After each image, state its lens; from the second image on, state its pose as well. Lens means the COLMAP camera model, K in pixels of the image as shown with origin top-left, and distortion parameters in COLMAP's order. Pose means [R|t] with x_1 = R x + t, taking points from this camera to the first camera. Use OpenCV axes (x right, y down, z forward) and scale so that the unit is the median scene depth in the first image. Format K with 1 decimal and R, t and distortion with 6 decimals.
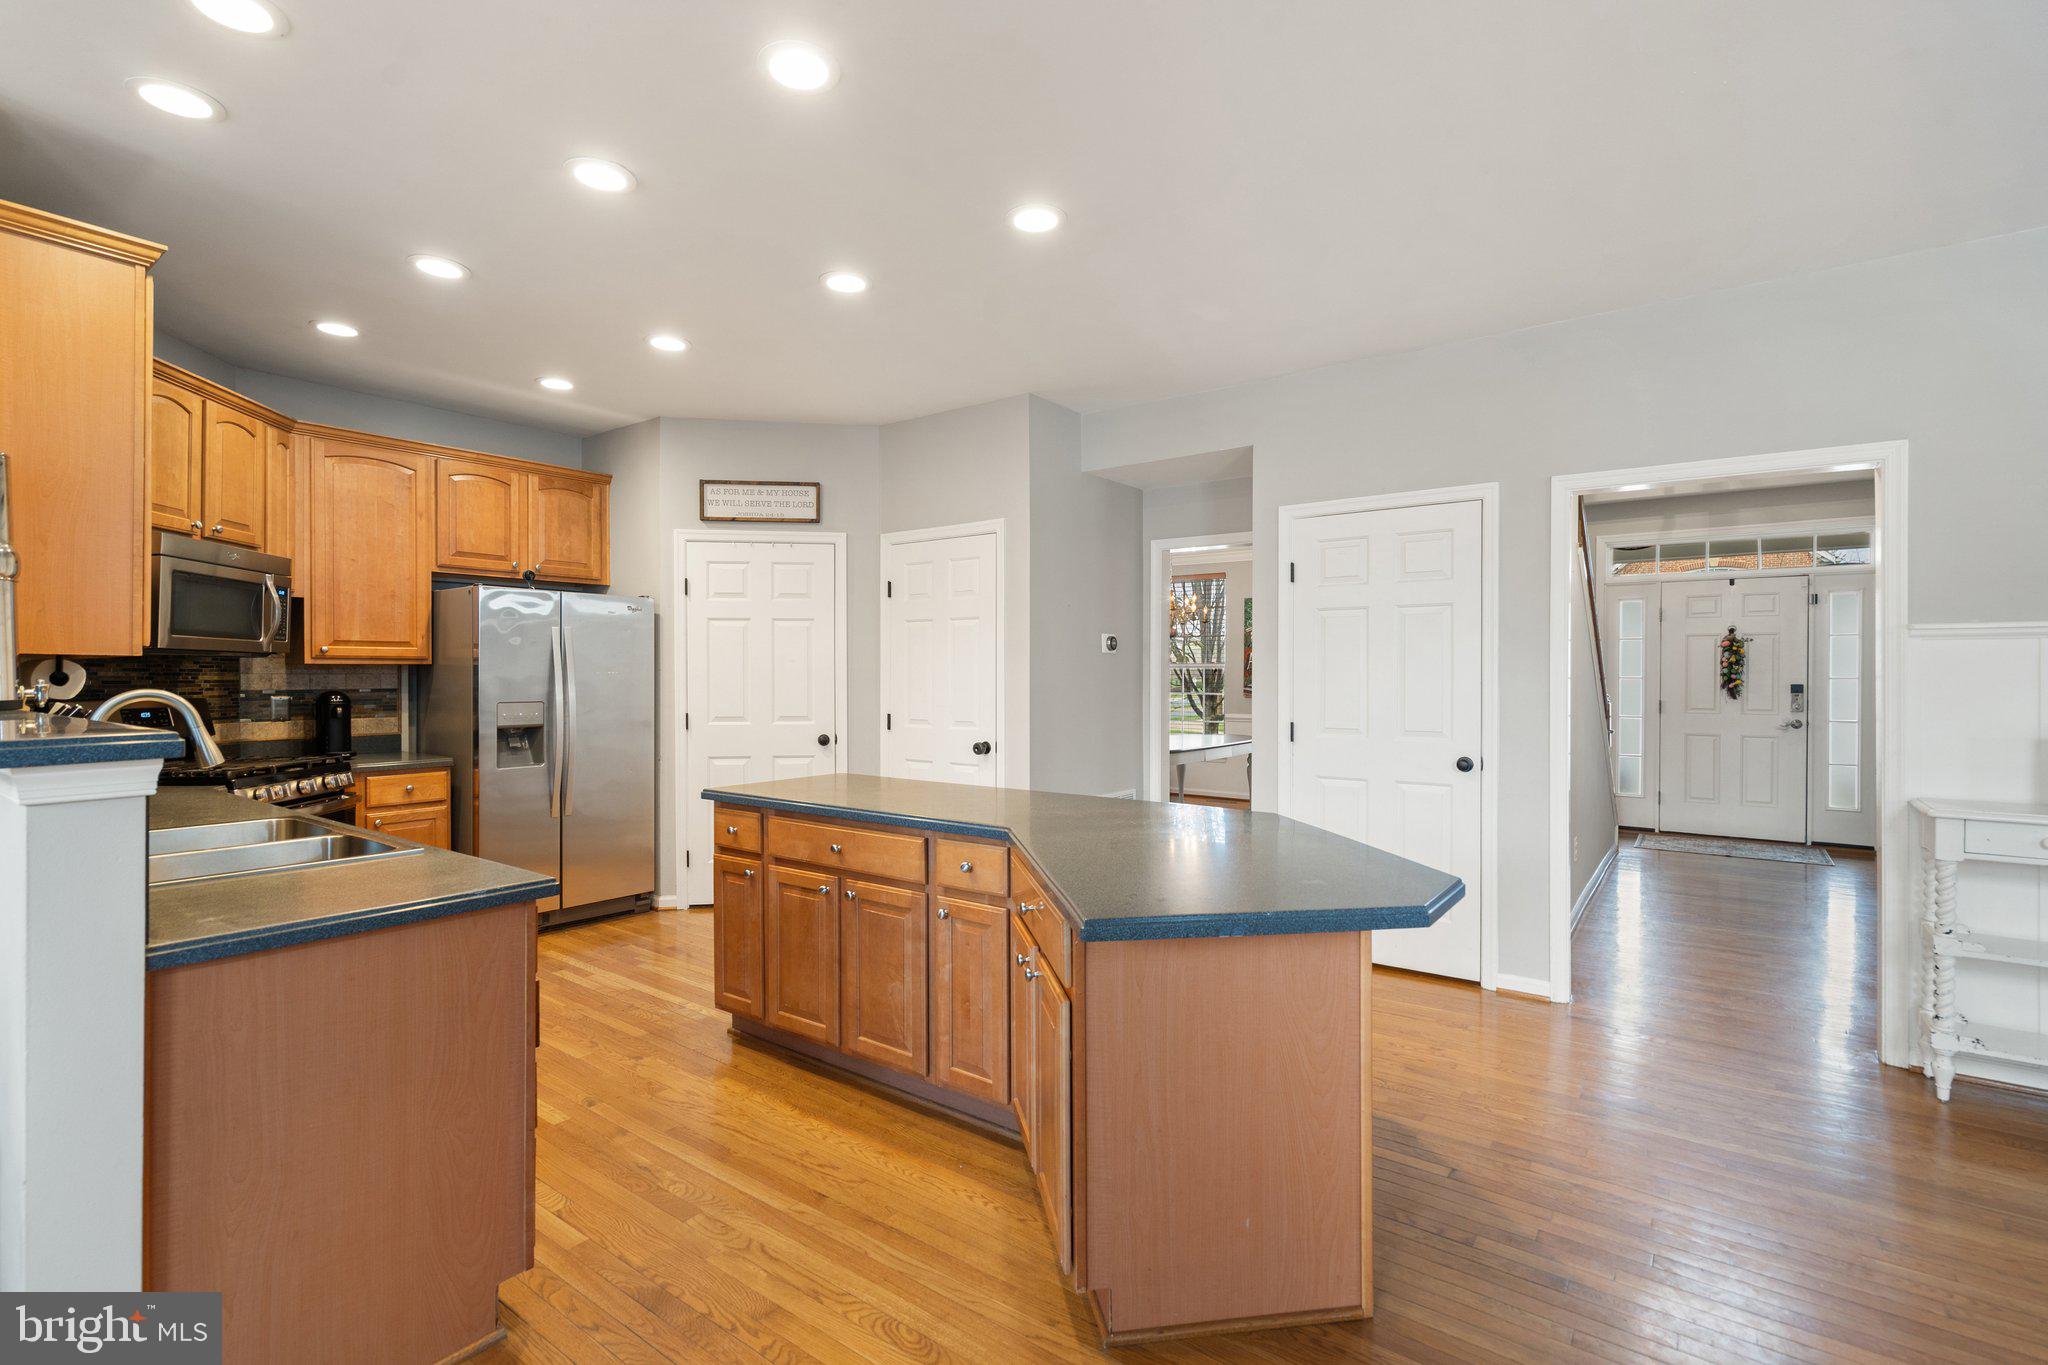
lens RADIAL K [[930.8, 0, 1024.0], [0, 930.8, 682.5], [0, 0, 1]] dist [-0.001389, 0.000504]
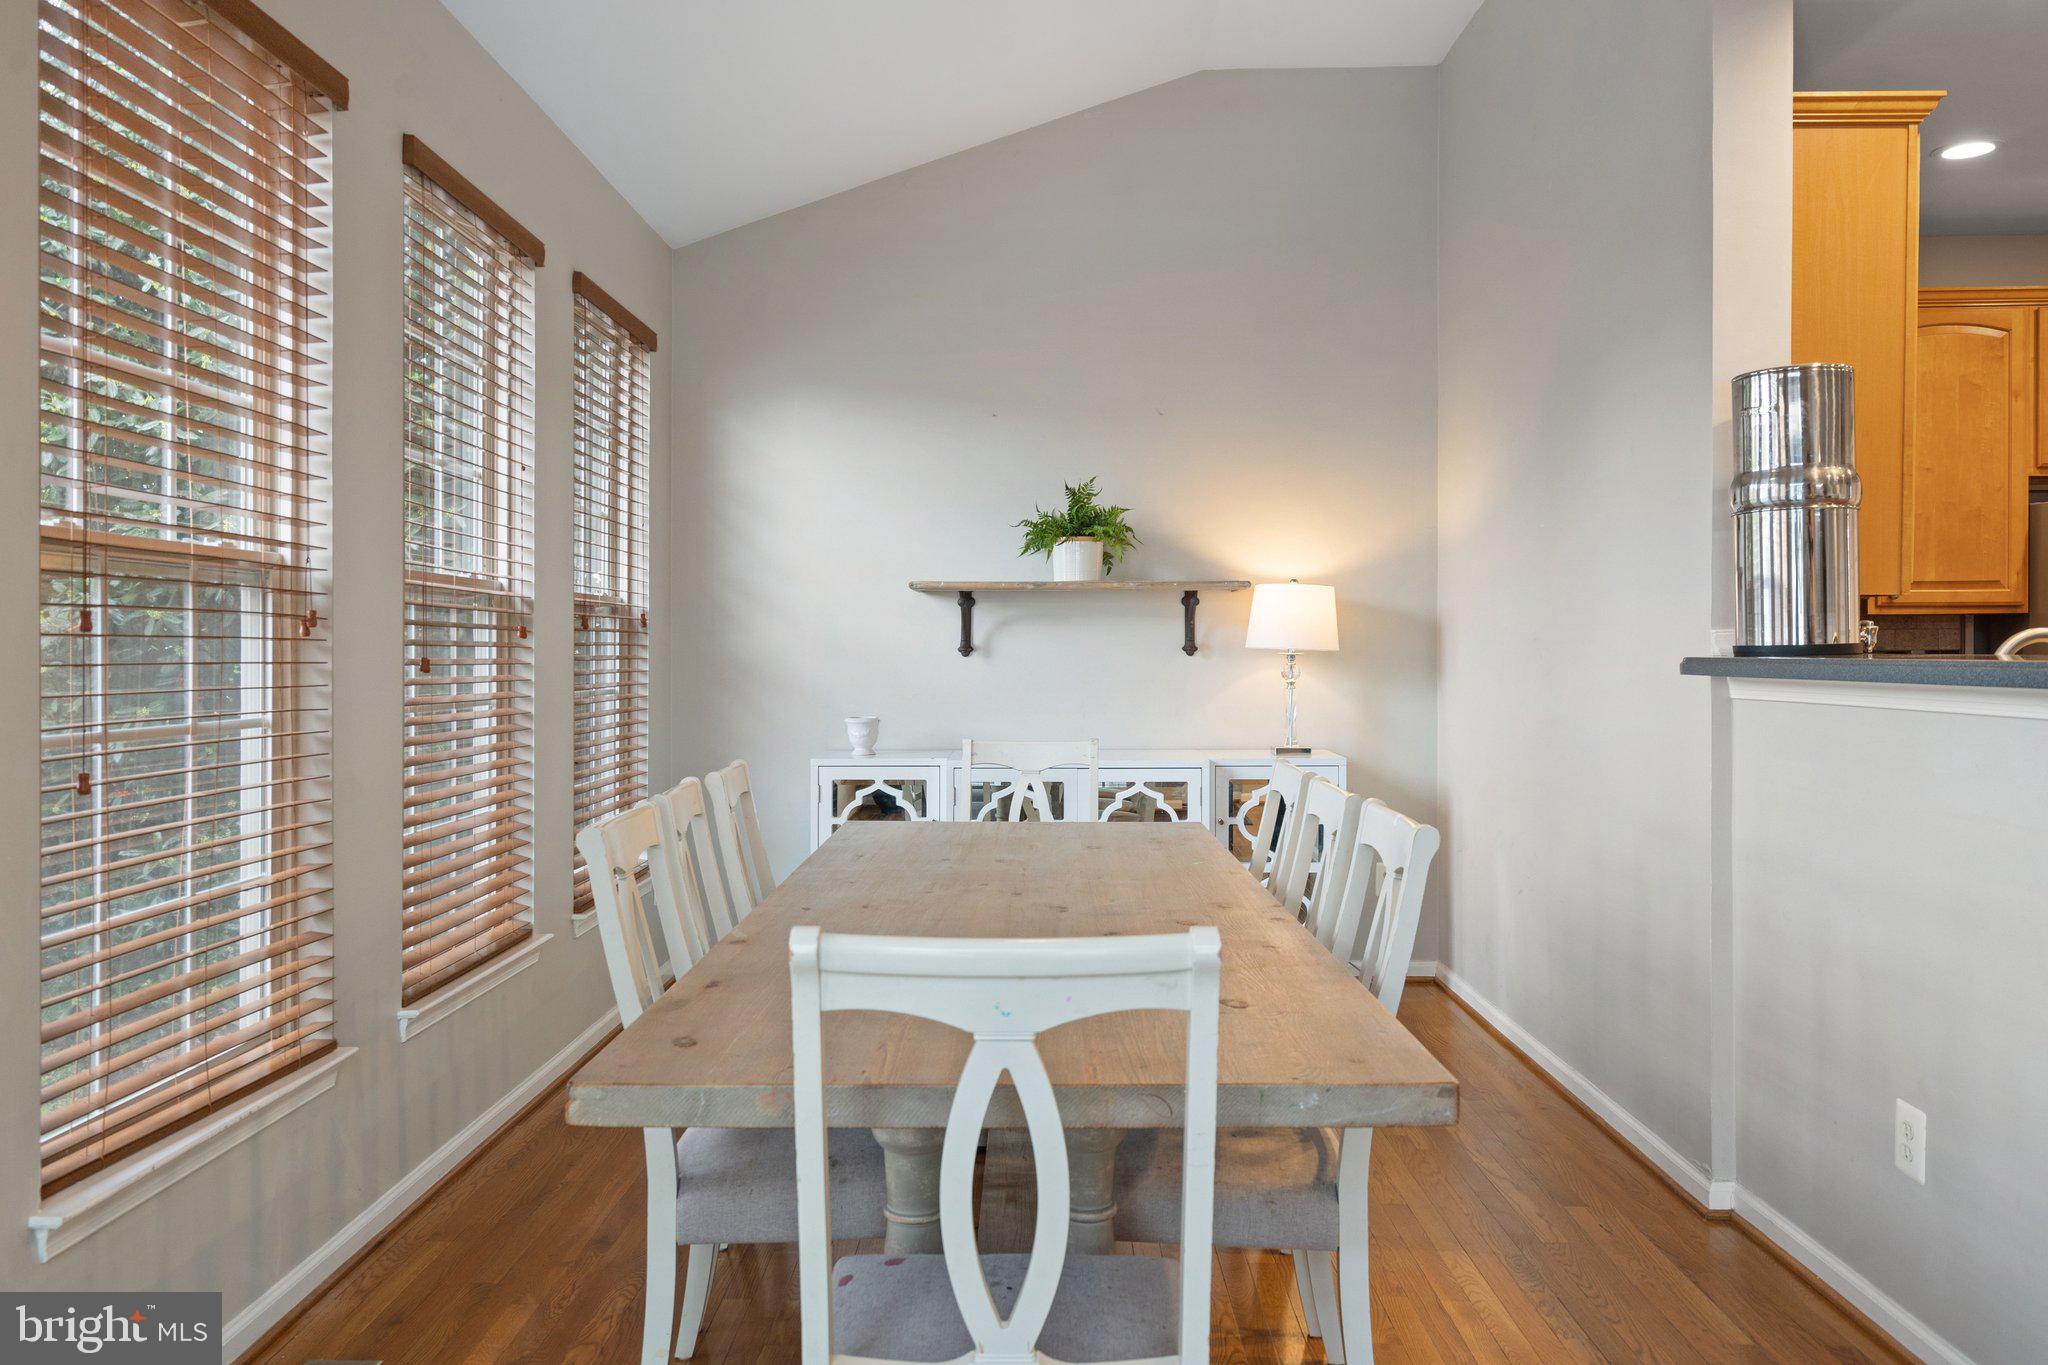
lens RADIAL K [[1477.6, 0, 1033.8], [0, 1477.6, 643.7], [0, 0, 1]] dist [0.033506, -0.002128]
pose [[0.578970, -0.008302, -0.815306, -0.172001], [-0.002705, 0.999923, -0.012103, 0.017965], [0.815344, 0.009212, 0.578903, -0.219959]]
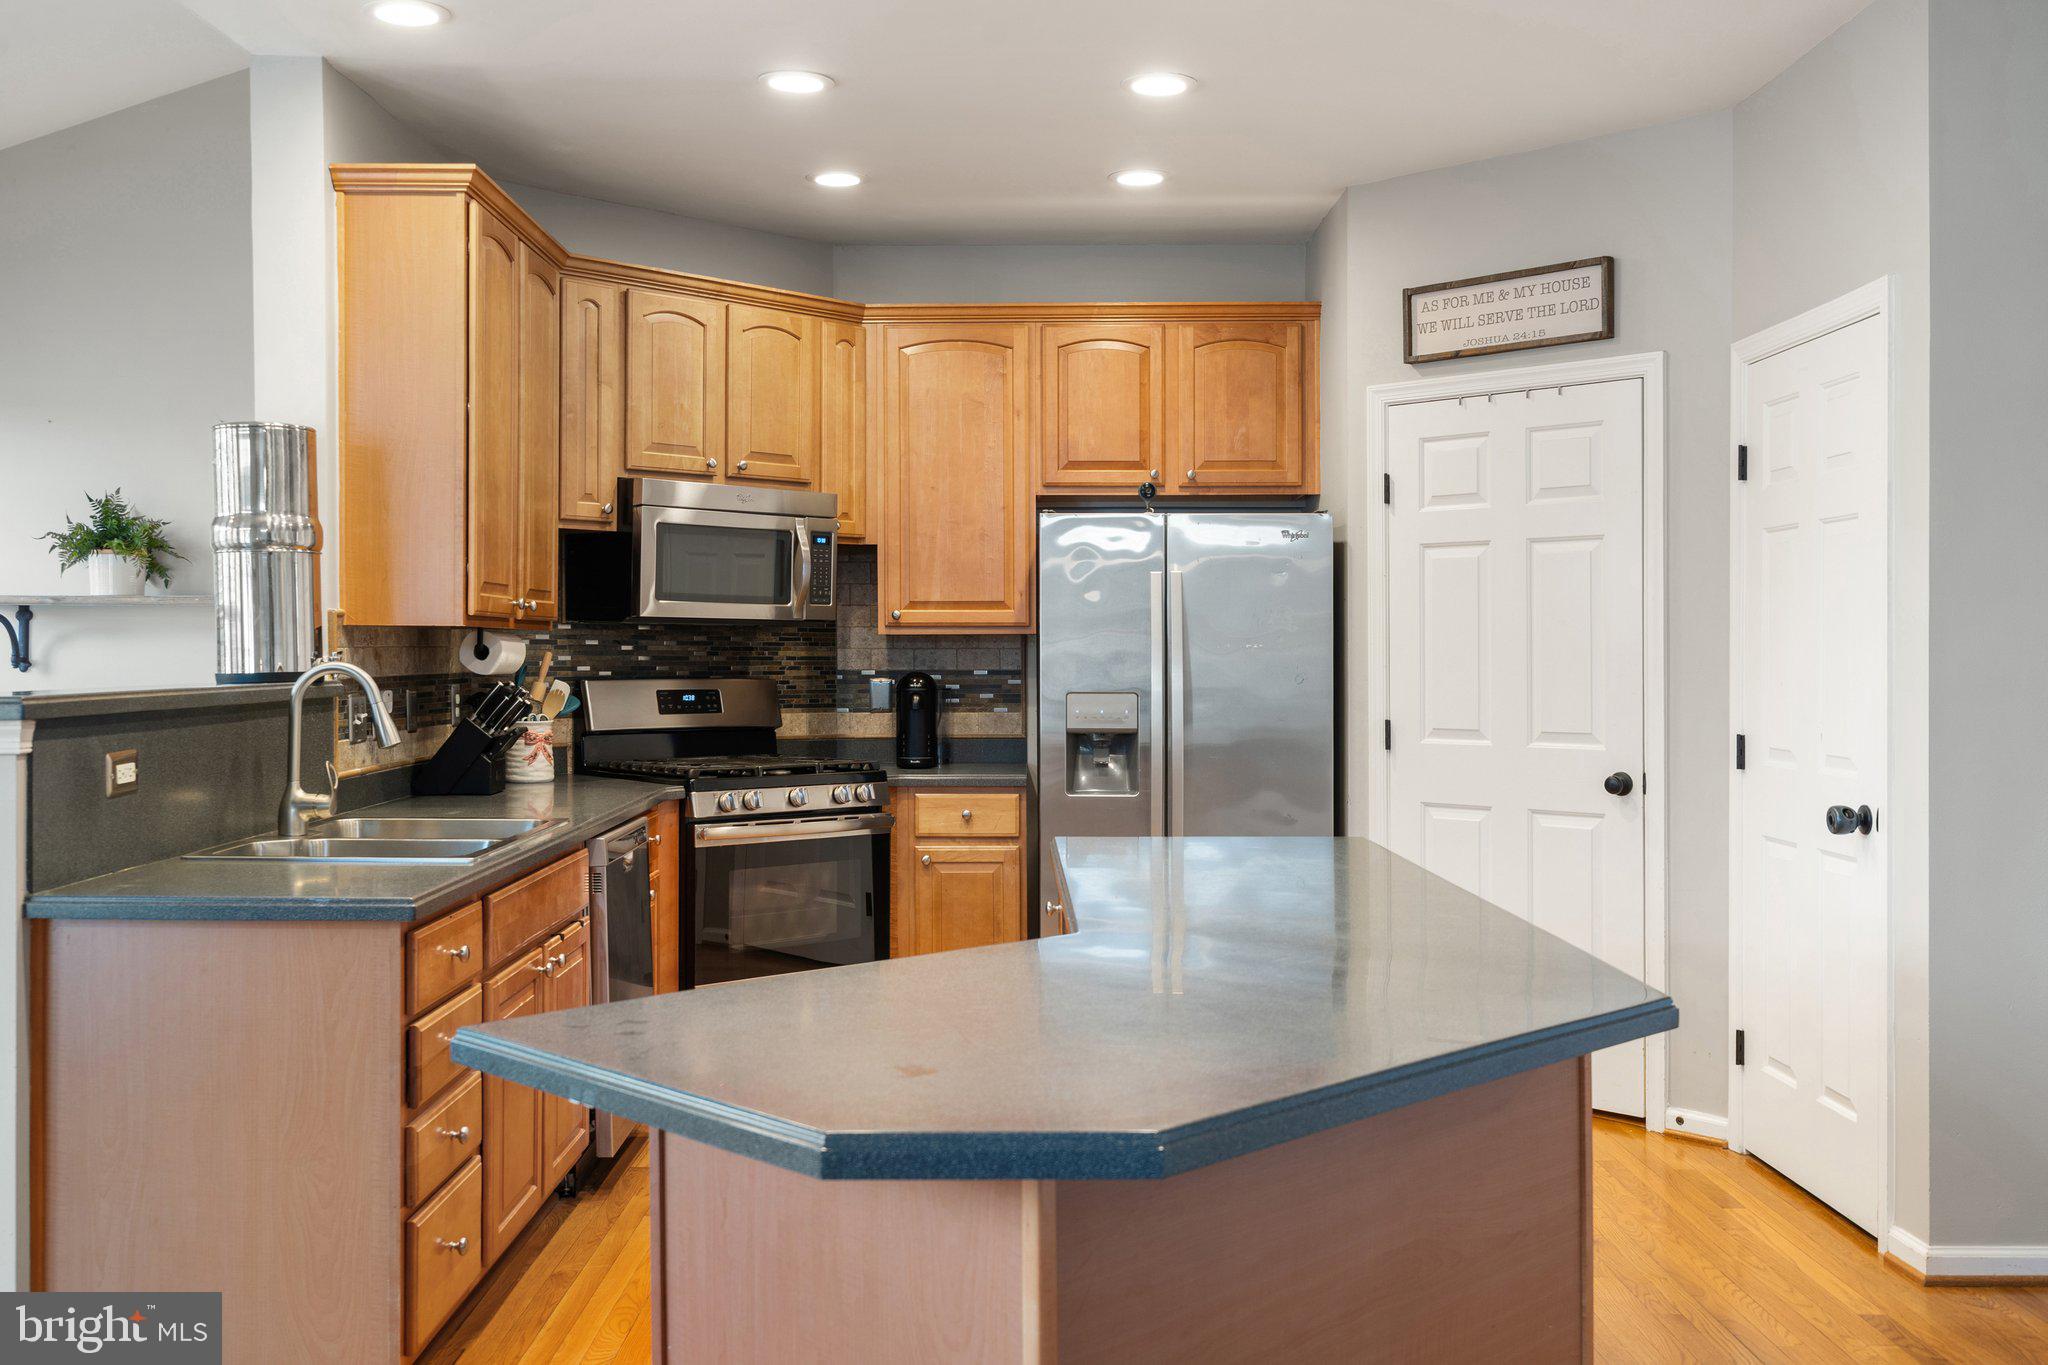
lens RADIAL K [[1881.1, 0, 1024.0], [0, 1881.1, 682.5], [0, 0, 1]] dist [-0.035651, -0.011794]
pose [[0.593347, 0.012050, -0.804857, 0.452982], [-0.007658, 0.999927, 0.009325, 0.002750], [0.804910, 0.000631, 0.593396, 0.196938]]
